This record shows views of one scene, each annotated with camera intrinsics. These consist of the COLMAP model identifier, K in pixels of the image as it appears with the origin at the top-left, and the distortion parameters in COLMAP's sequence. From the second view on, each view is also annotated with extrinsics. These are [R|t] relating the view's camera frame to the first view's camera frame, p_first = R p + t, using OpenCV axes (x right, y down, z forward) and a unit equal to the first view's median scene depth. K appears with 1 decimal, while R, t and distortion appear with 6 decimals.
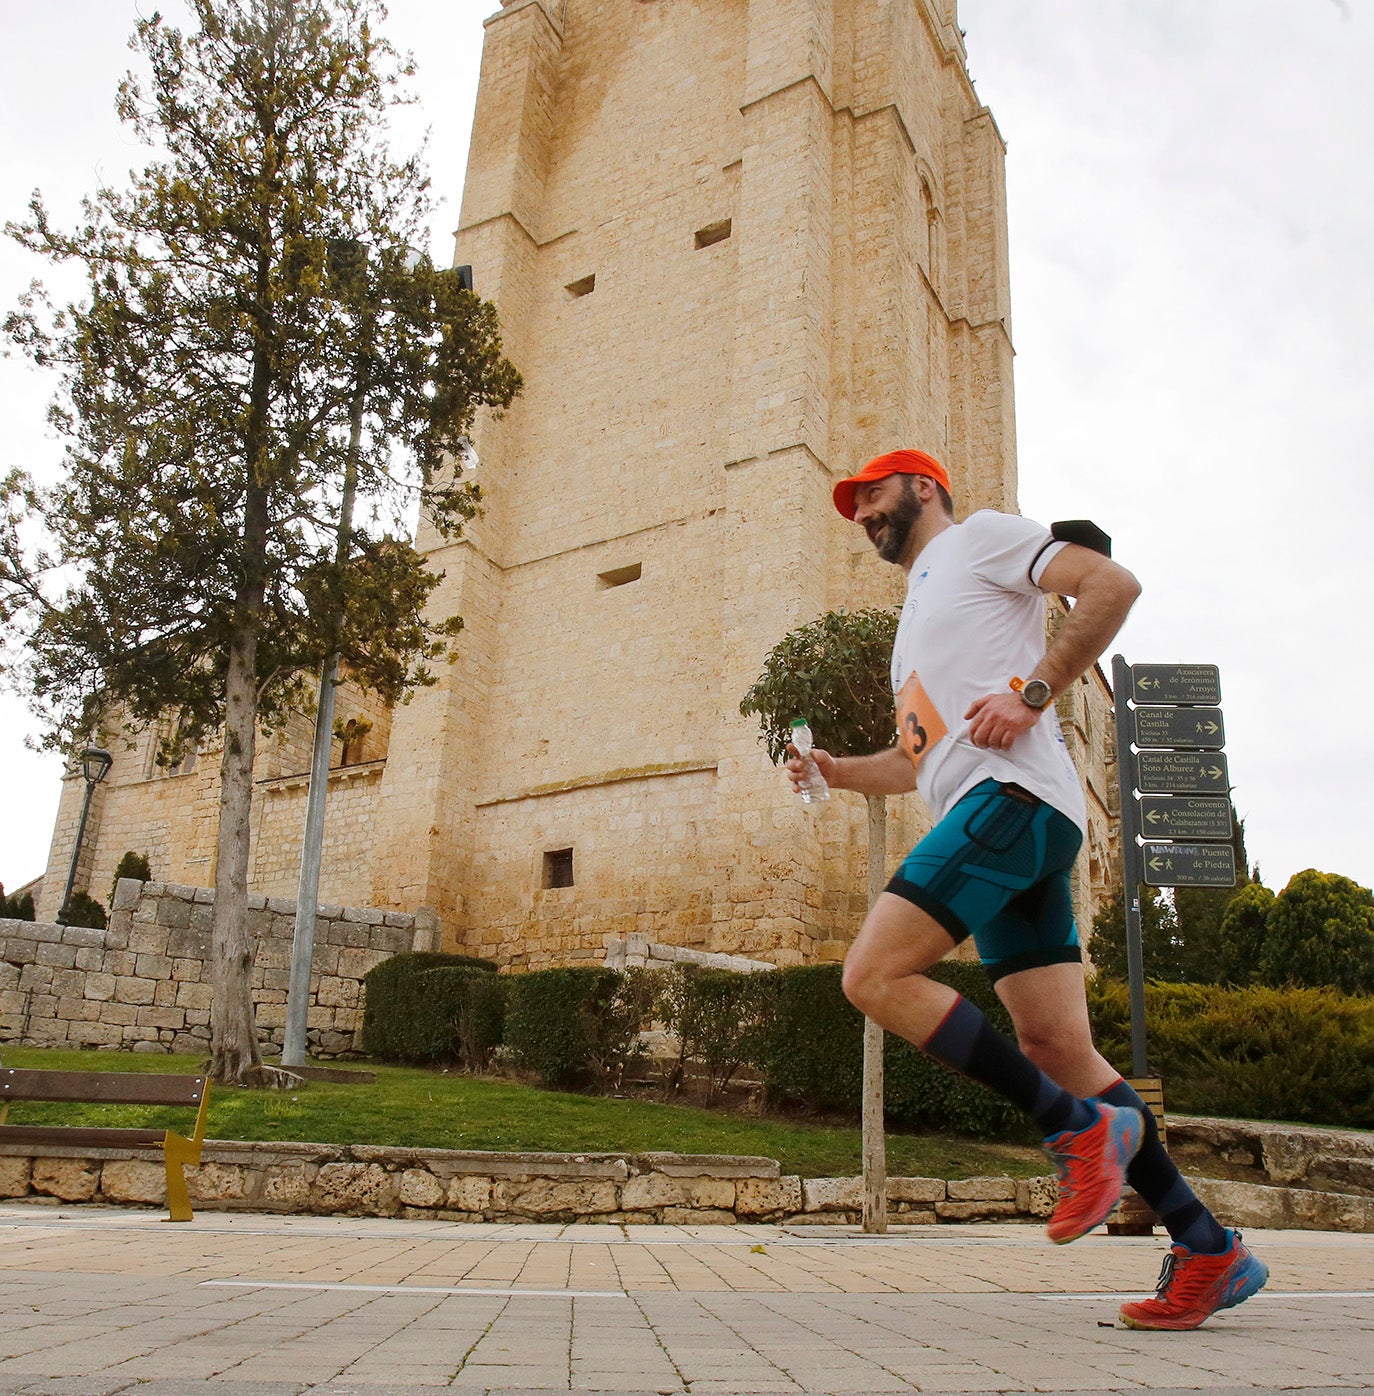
lens RADIAL K [[1270.2, 0, 660.6], [0, 1270.2, 826.2], [0, 0, 1]] dist [-0.087339, 0.072372]
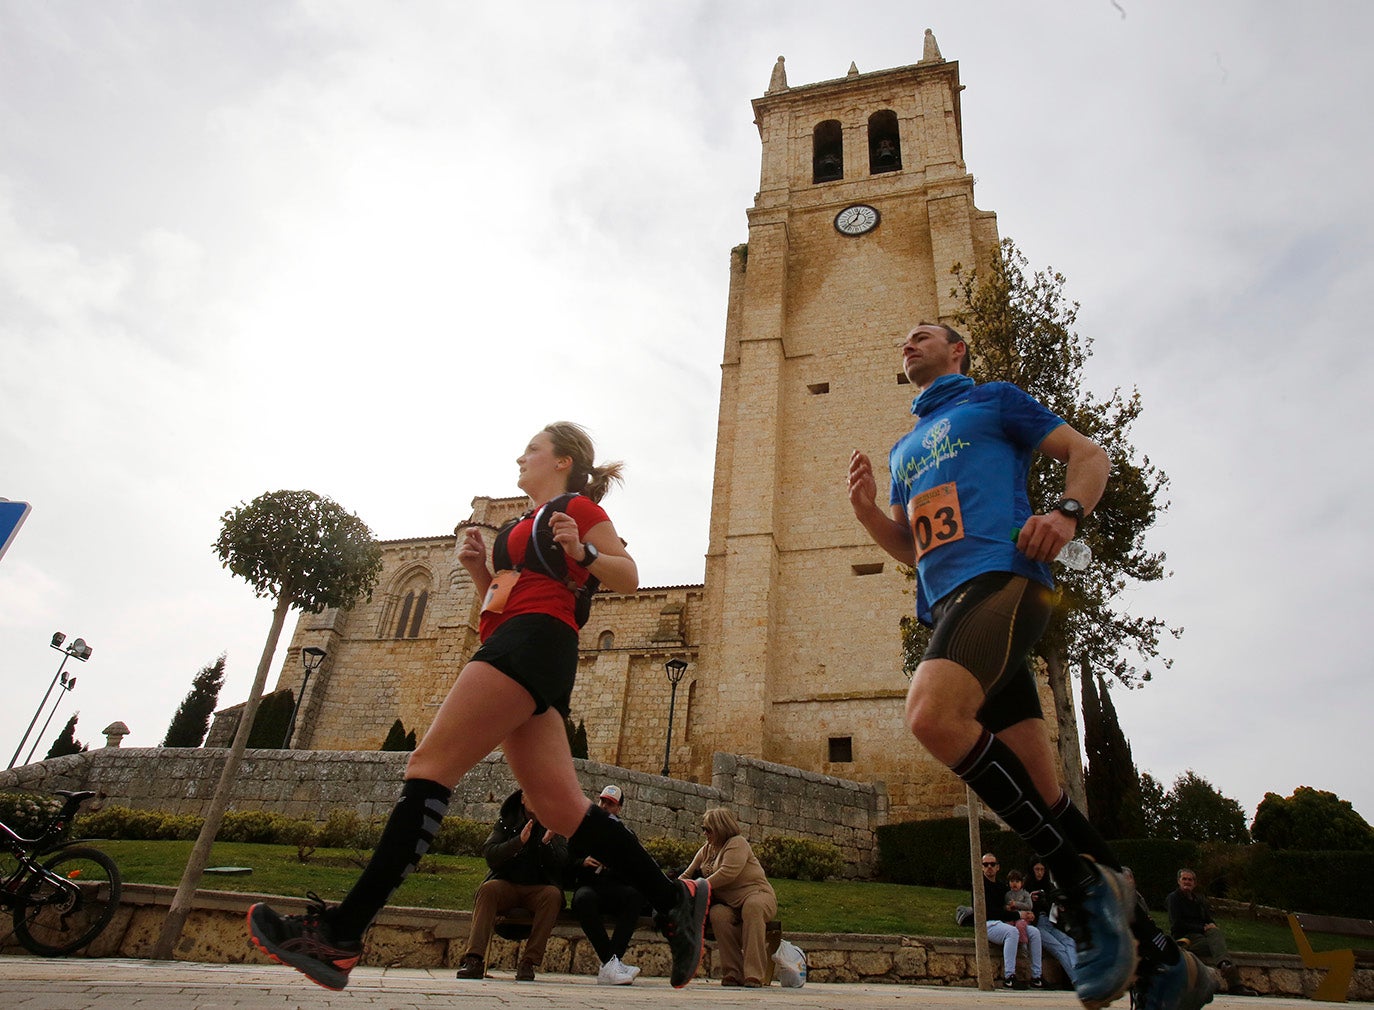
lens RADIAL K [[858.5, 0, 721.9], [0, 858.5, 483.3], [0, 0, 1]] dist [-0.084769, 0.068066]
pose [[0.960029, 0.150334, 0.236103, -0.499570], [-0.091113, 0.965426, -0.244237, -0.014145], [-0.264657, 0.212963, 0.940534, -0.028089]]
